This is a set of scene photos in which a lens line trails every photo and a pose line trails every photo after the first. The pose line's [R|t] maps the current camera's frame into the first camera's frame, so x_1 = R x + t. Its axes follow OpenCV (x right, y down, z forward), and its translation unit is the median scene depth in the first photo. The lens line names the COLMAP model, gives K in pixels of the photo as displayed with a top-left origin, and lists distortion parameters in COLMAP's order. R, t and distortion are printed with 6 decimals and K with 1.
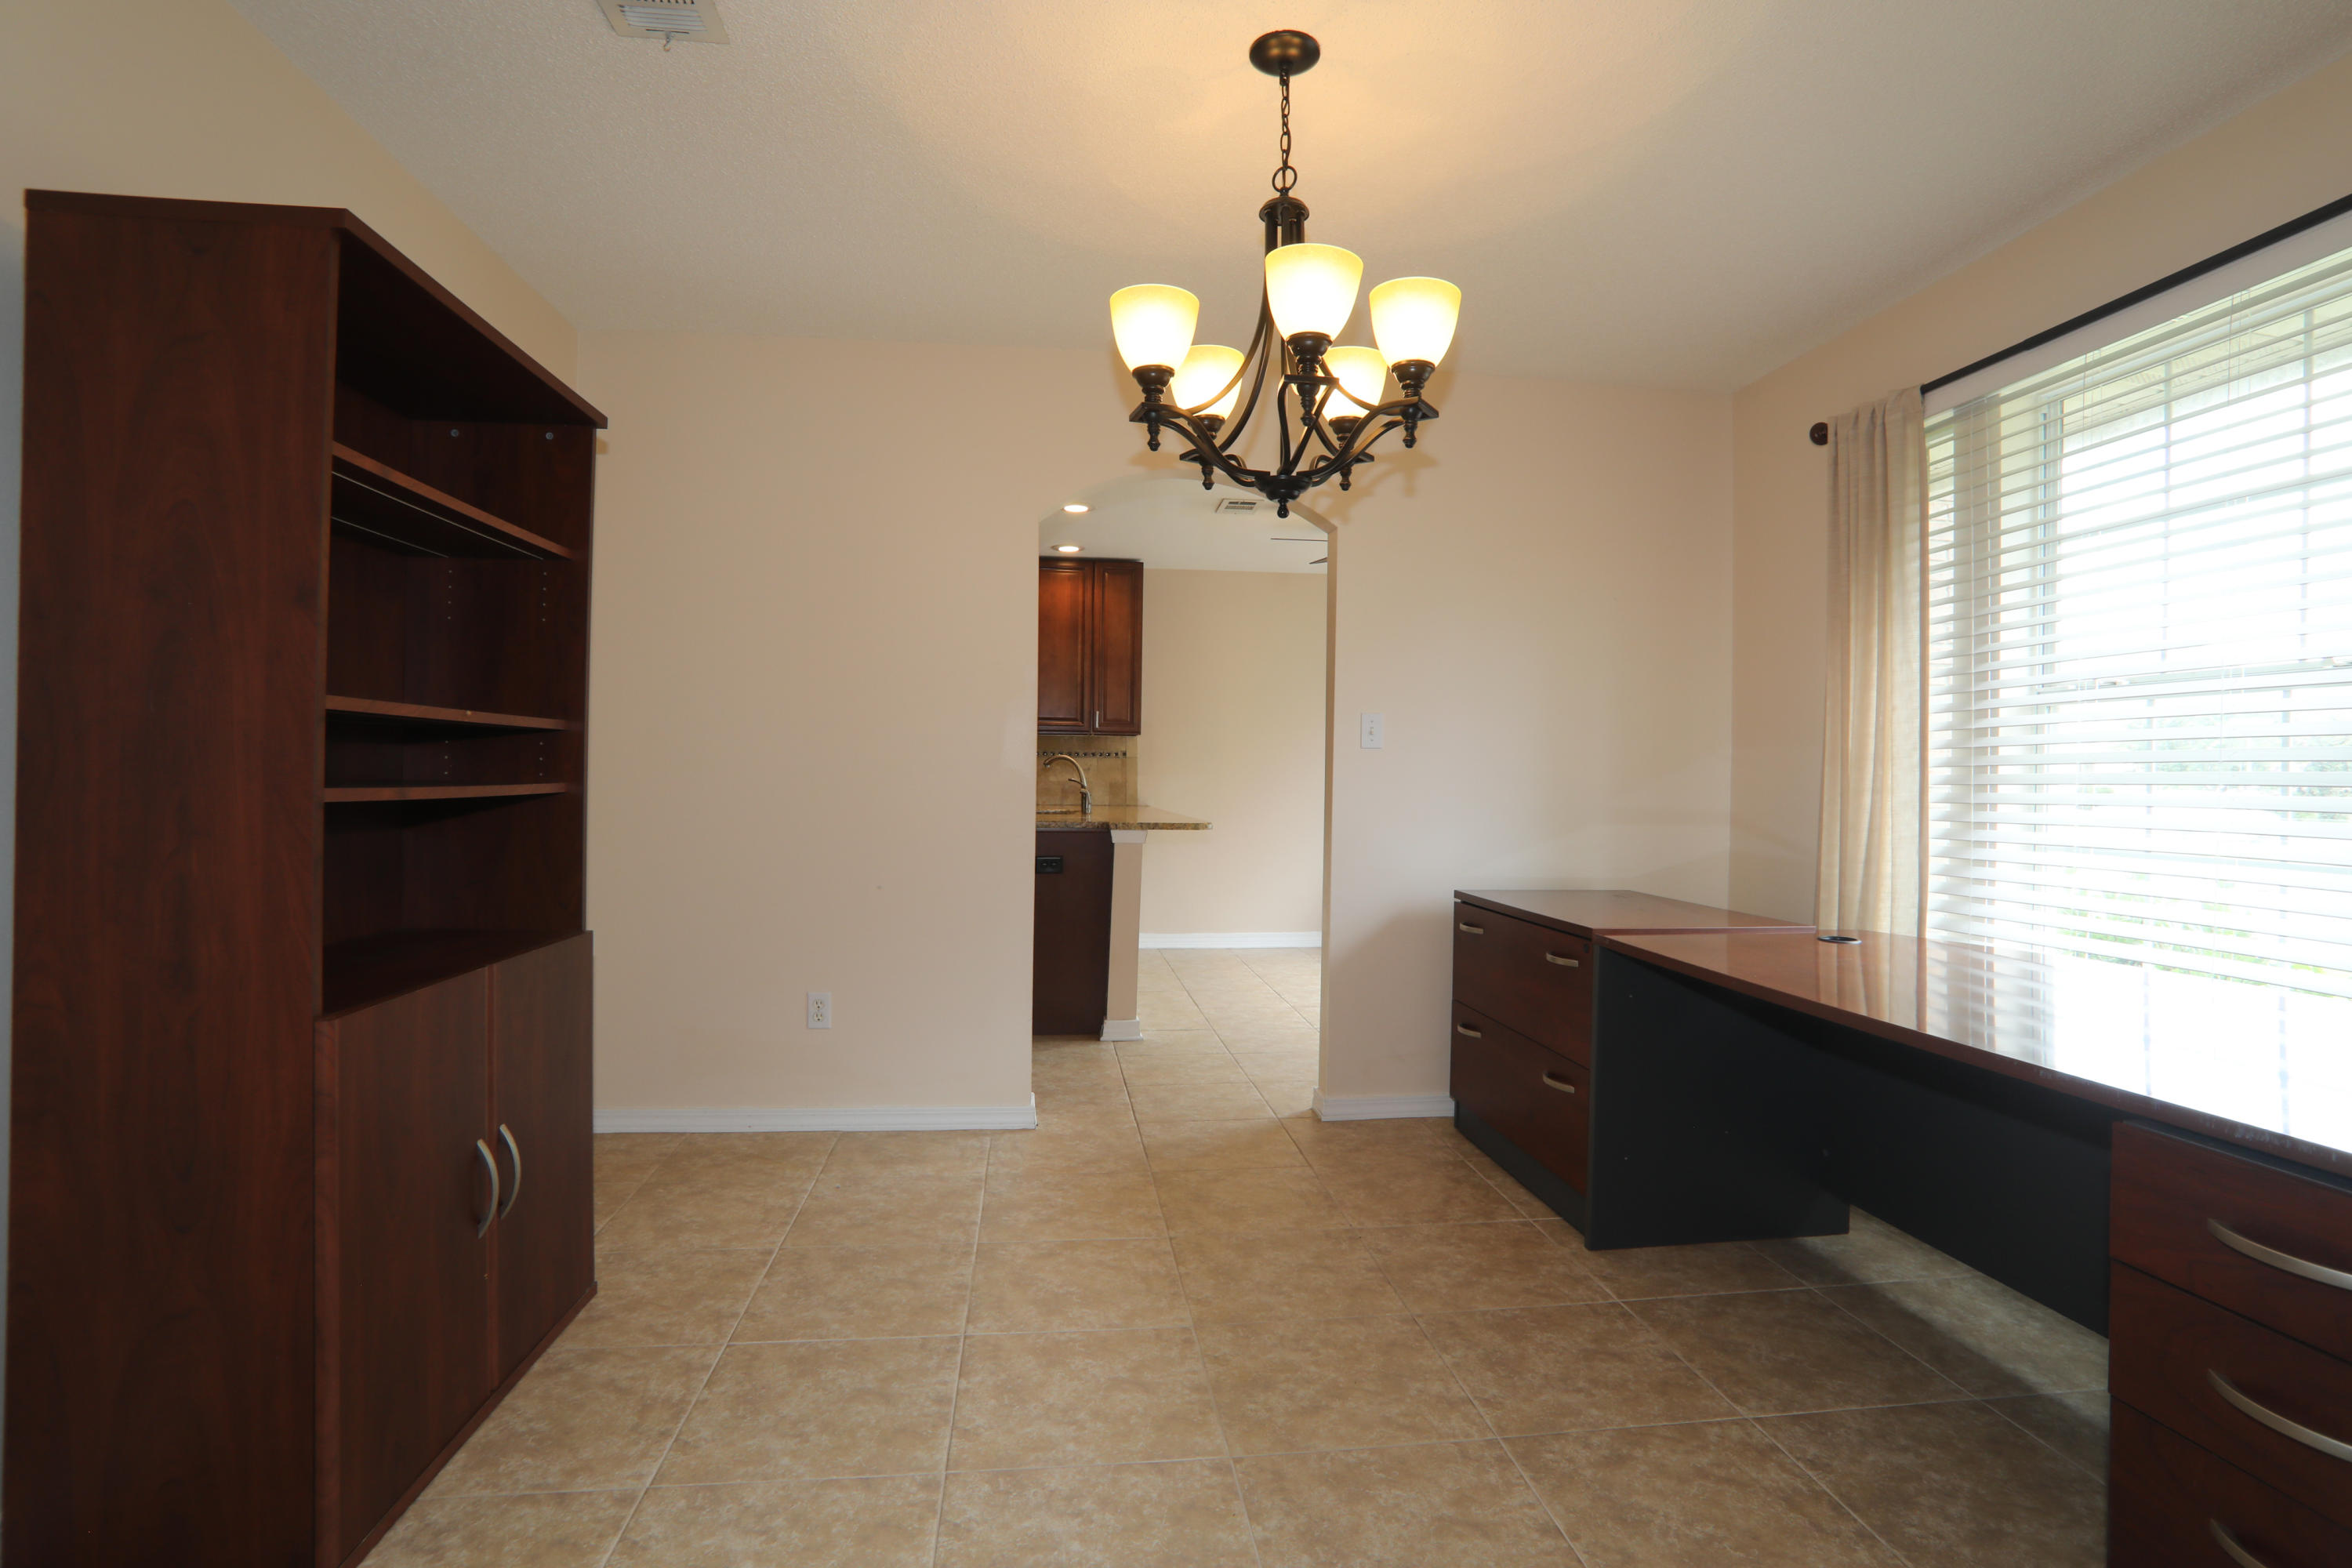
lens RADIAL K [[1154.1, 0, 1174.8], [0, 1154.1, 772.8], [0, 0, 1]] dist [-0.038748, 0.000175]
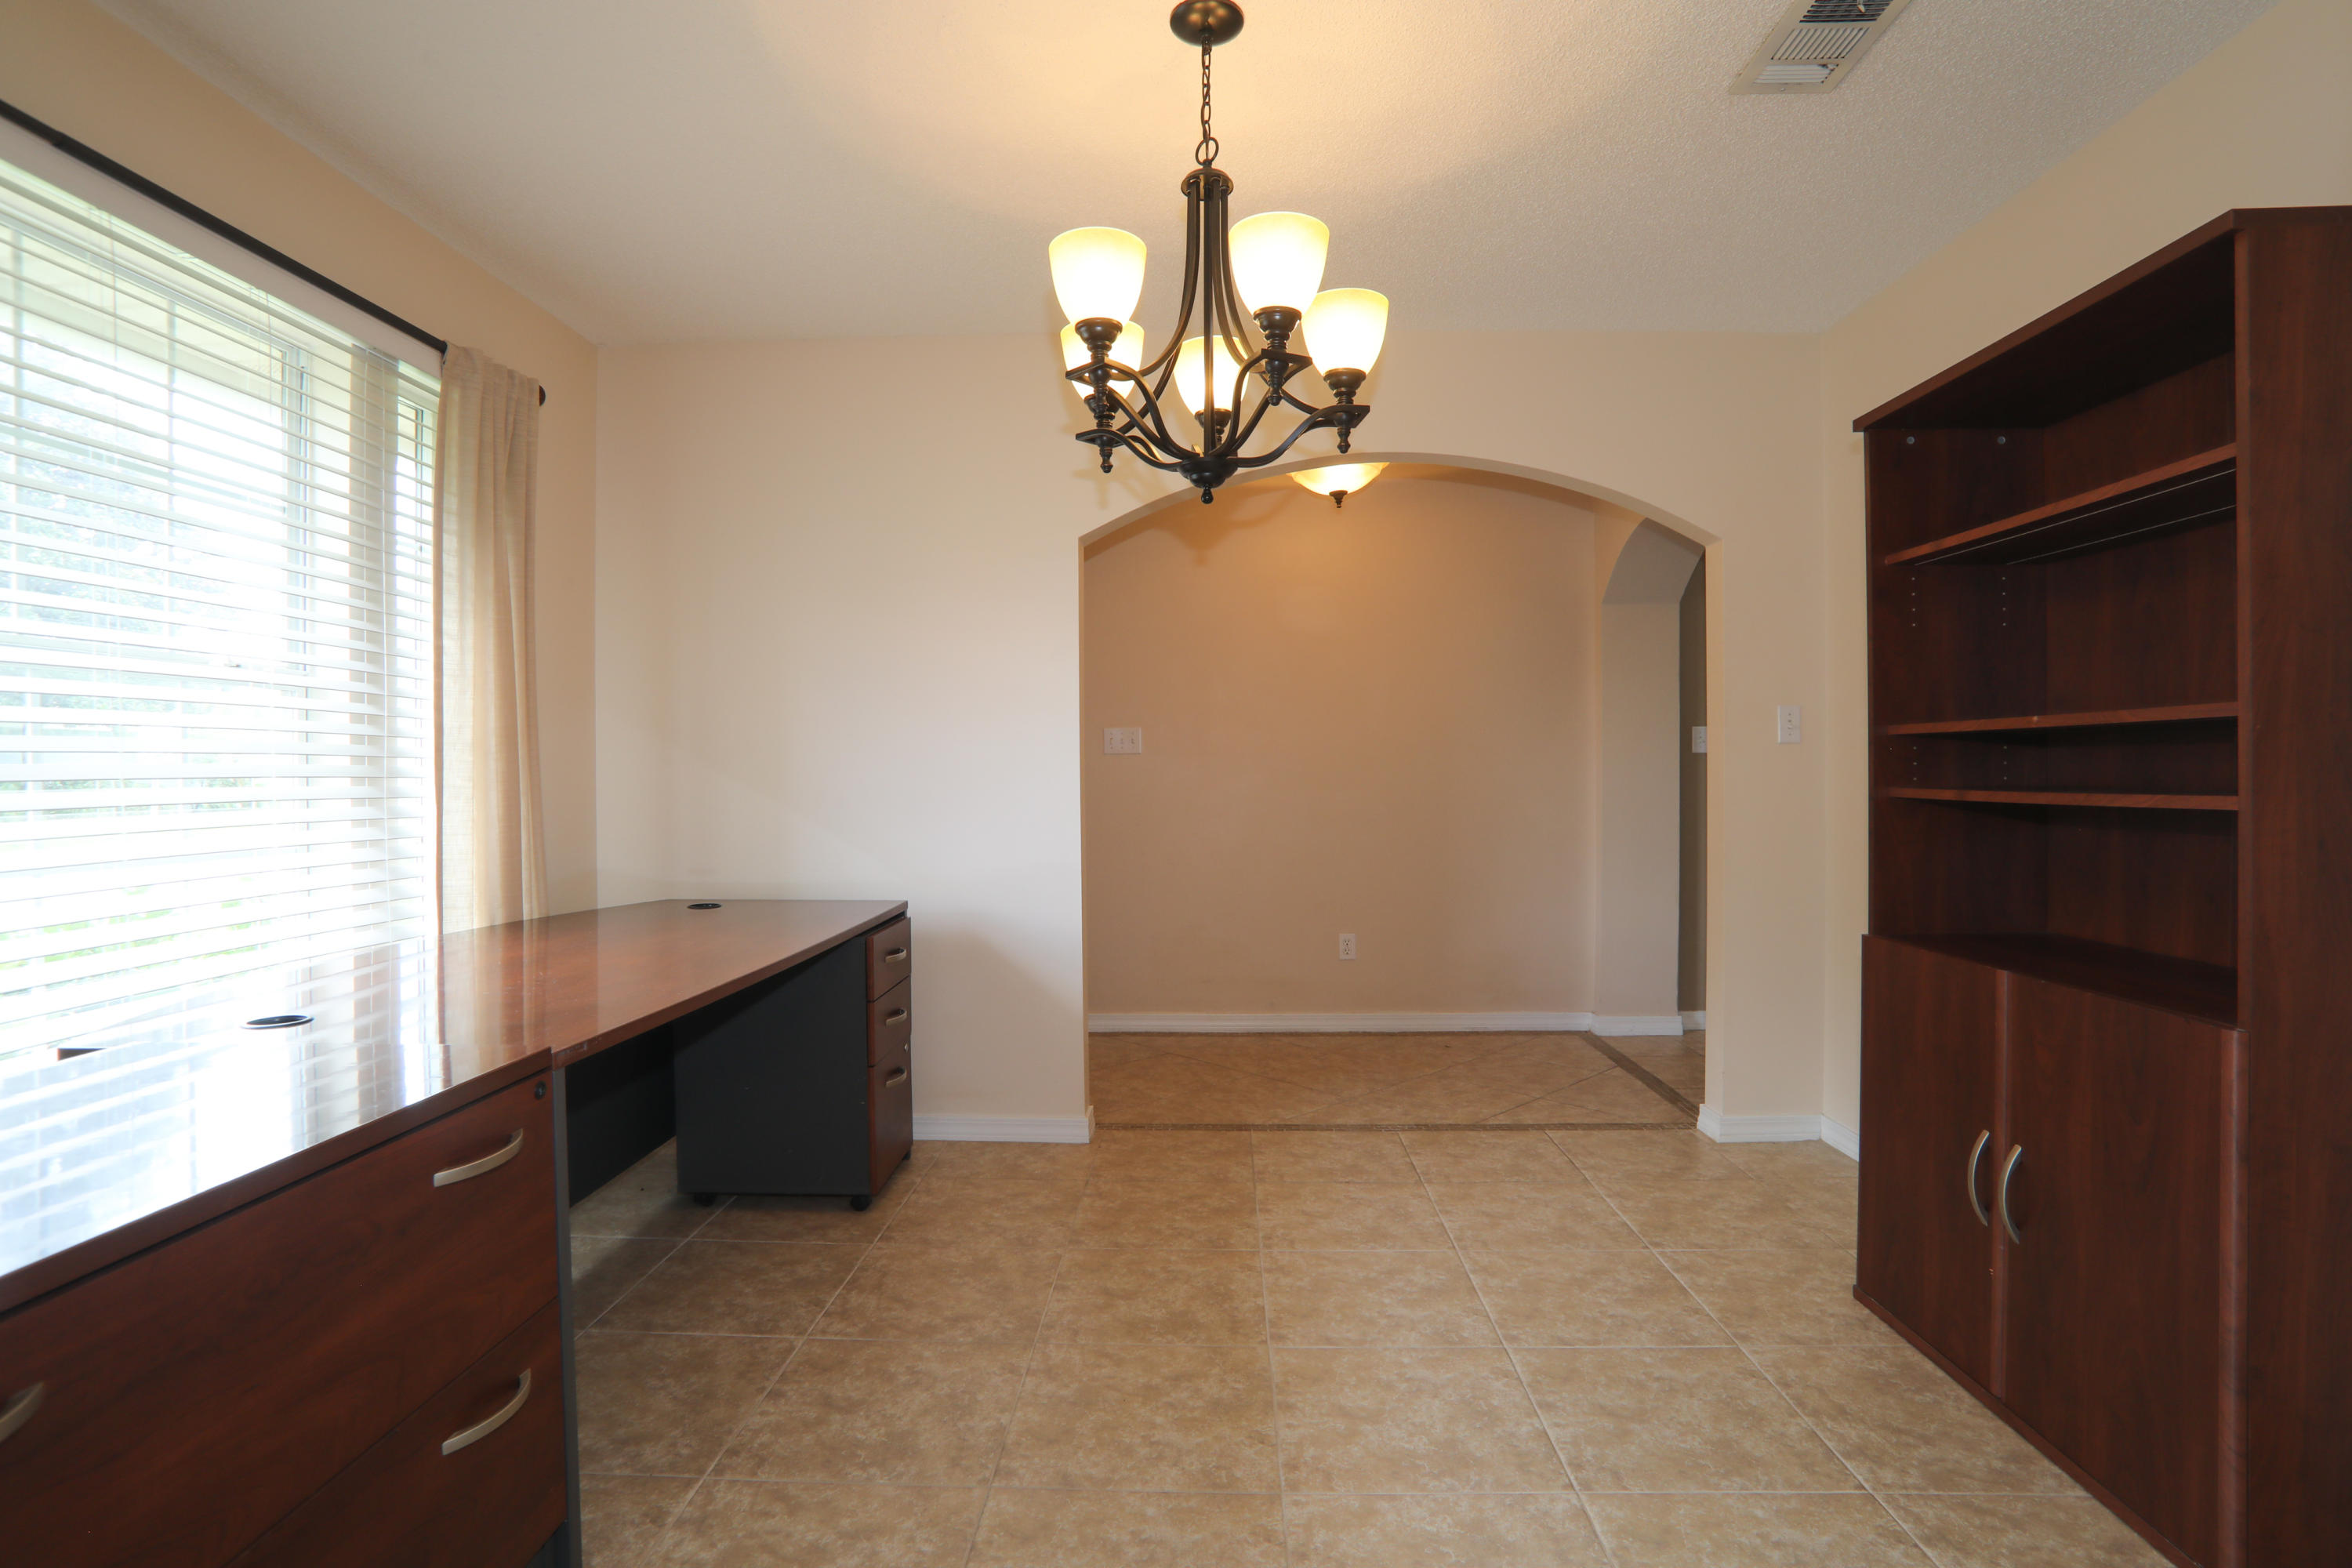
lens RADIAL K [[1154.1, 0, 1174.8], [0, 1154.1, 772.8], [0, 0, 1]] dist [-0.038748, 0.000175]
pose [[-0.988599, -0.008839, 0.150312, -0.025525], [-0.009028, 0.999959, -0.000574, 0.000900], [-0.150301, -0.001925, -0.988638, 1.965922]]
